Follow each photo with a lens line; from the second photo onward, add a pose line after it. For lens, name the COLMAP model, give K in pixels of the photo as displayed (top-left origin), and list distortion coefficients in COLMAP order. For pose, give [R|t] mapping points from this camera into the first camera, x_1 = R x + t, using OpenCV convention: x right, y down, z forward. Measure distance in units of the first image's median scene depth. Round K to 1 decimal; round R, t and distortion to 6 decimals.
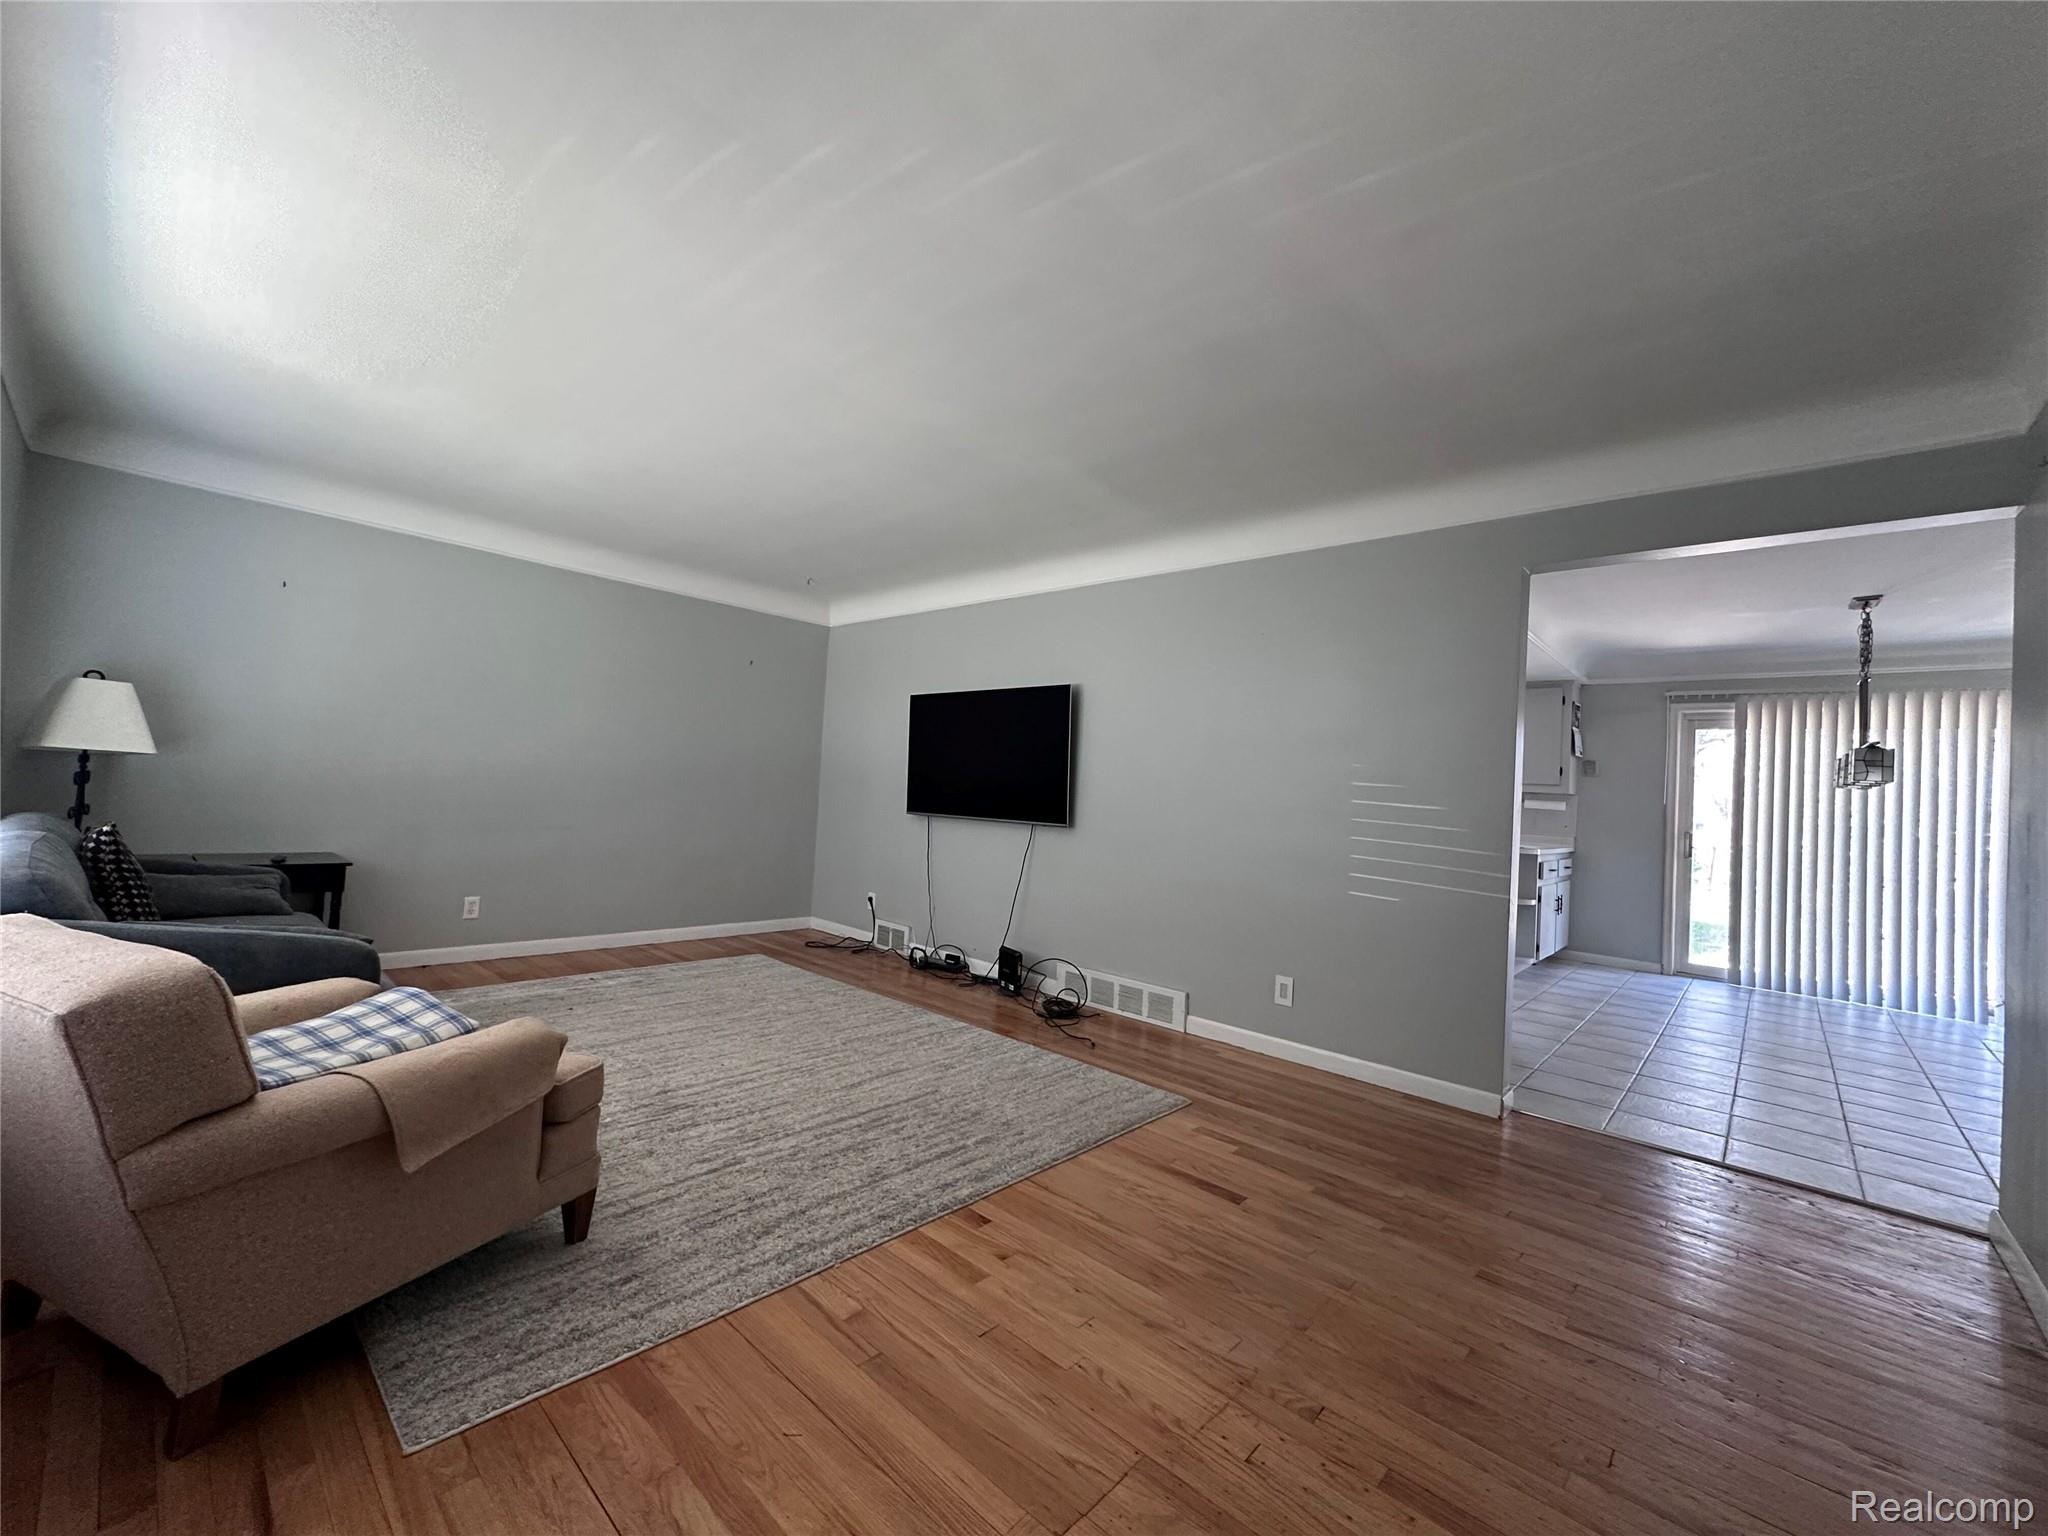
lens RADIAL K [[815.1, 0, 1024.4], [0, 815.1, 759.8], [0, 0, 1]] dist [-0.000093, -0.000053]
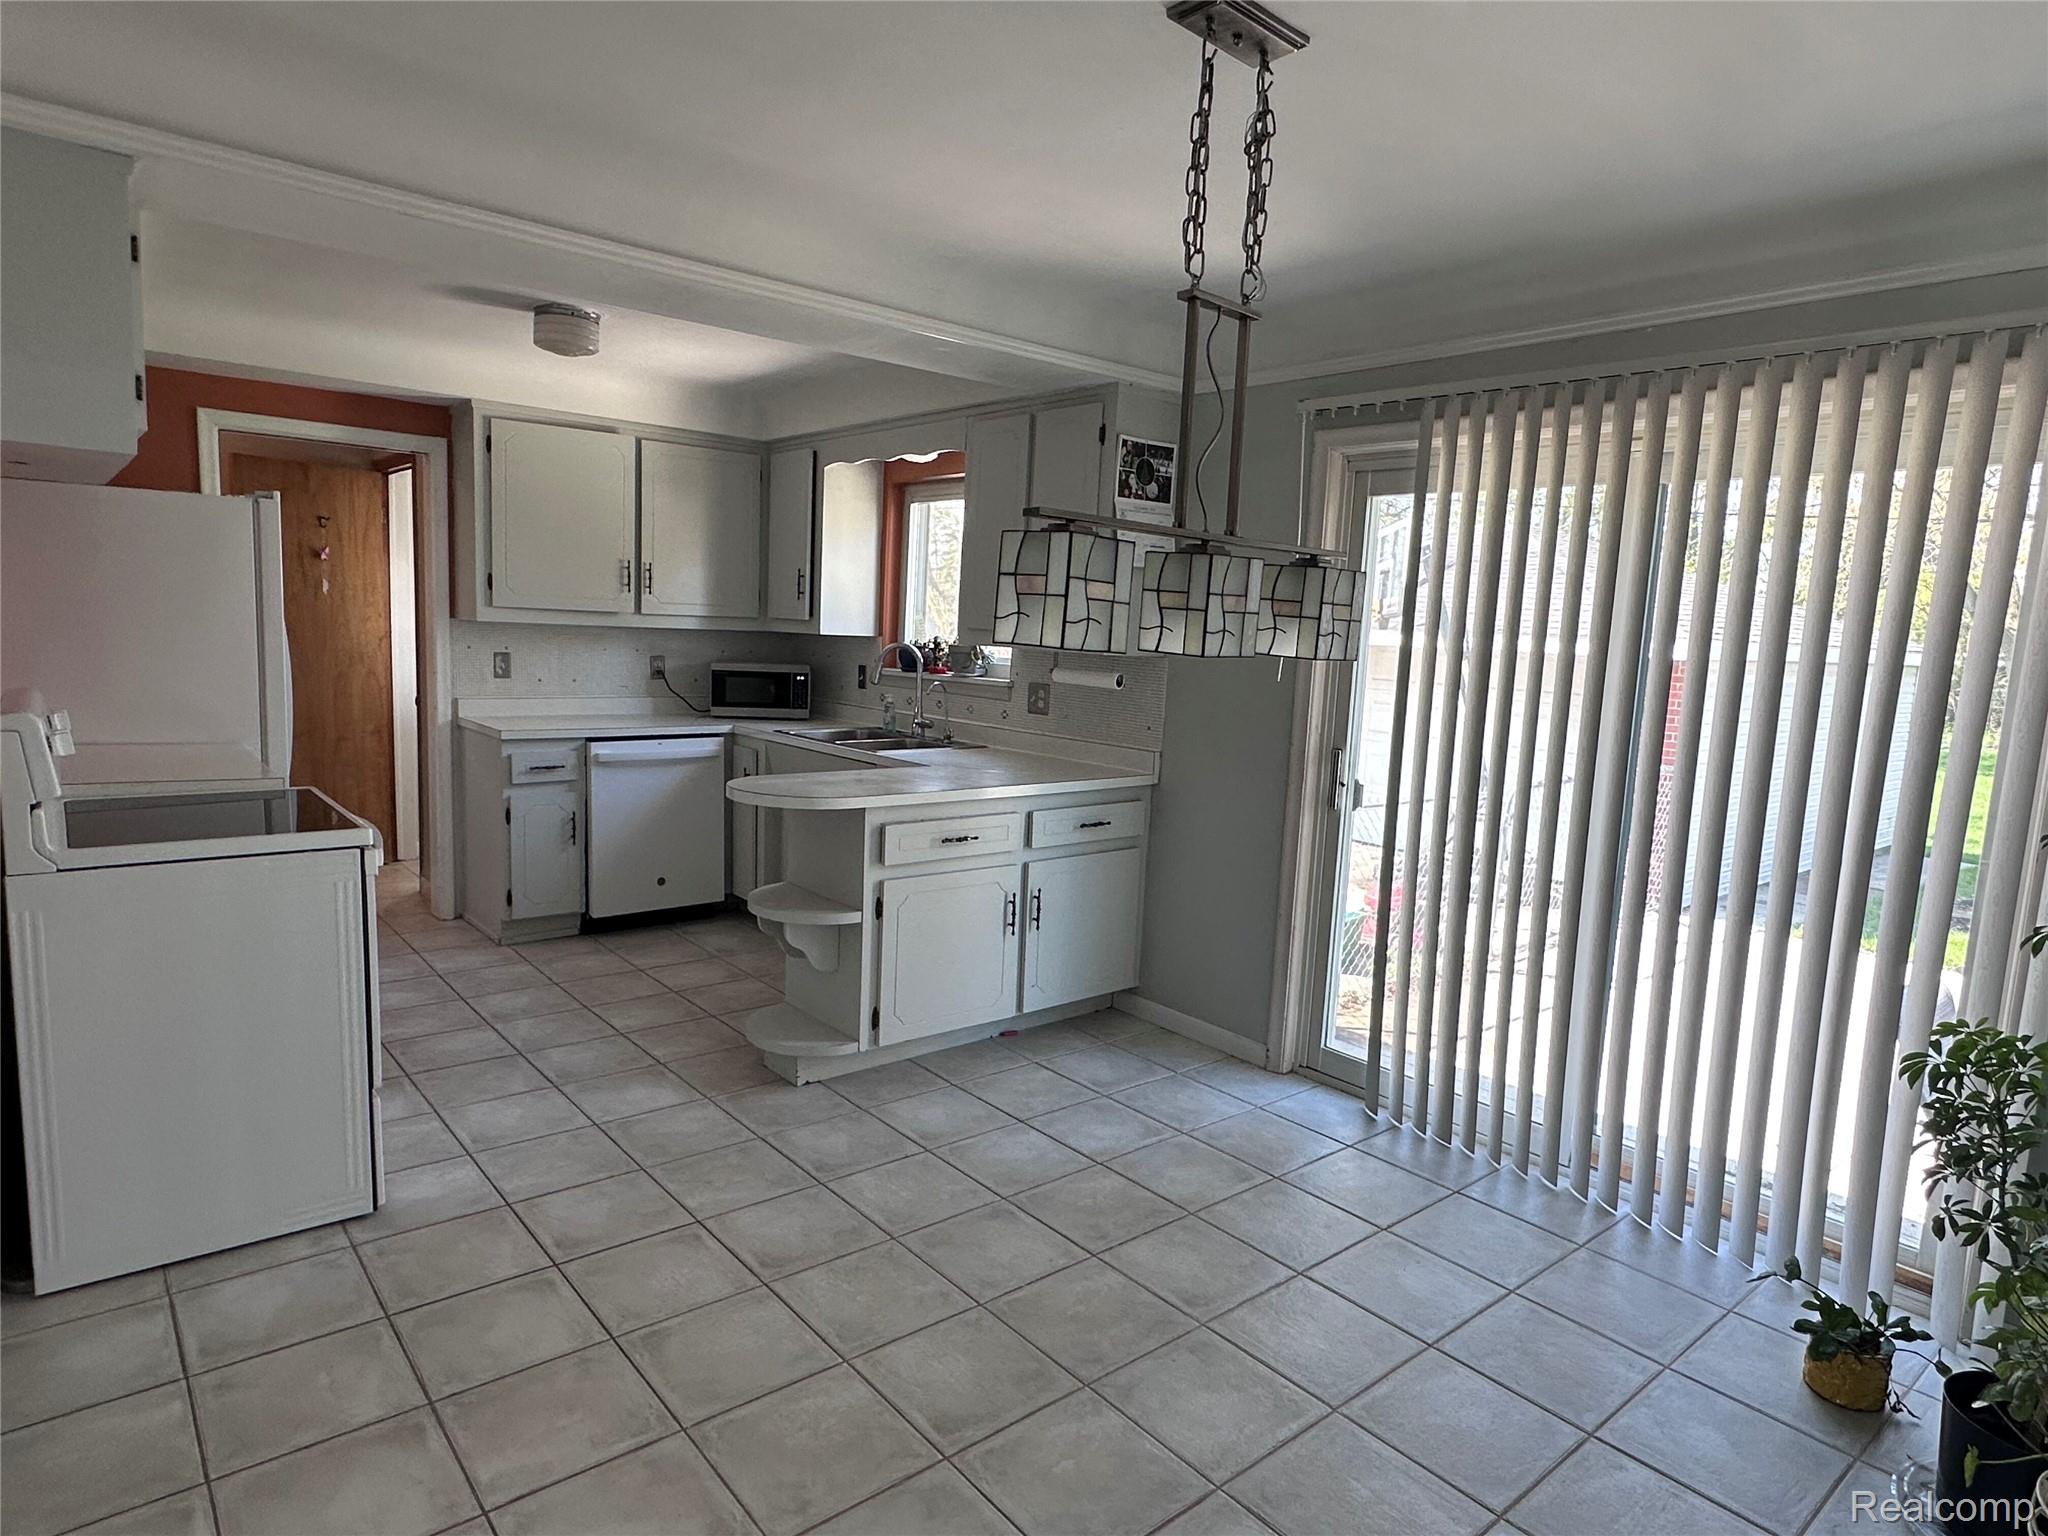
lens RADIAL K [[1191.9, 0, 1024.0], [0, 1191.9, 768.0], [0, 0, 1]] dist [0.000262, -0.000060]
pose [[0.990907, 0.009296, -0.134225, 0.624381], [0.014100, 0.984943, 0.172302, -0.006920], [0.133806, -0.172628, 0.975856, 0.327107]]
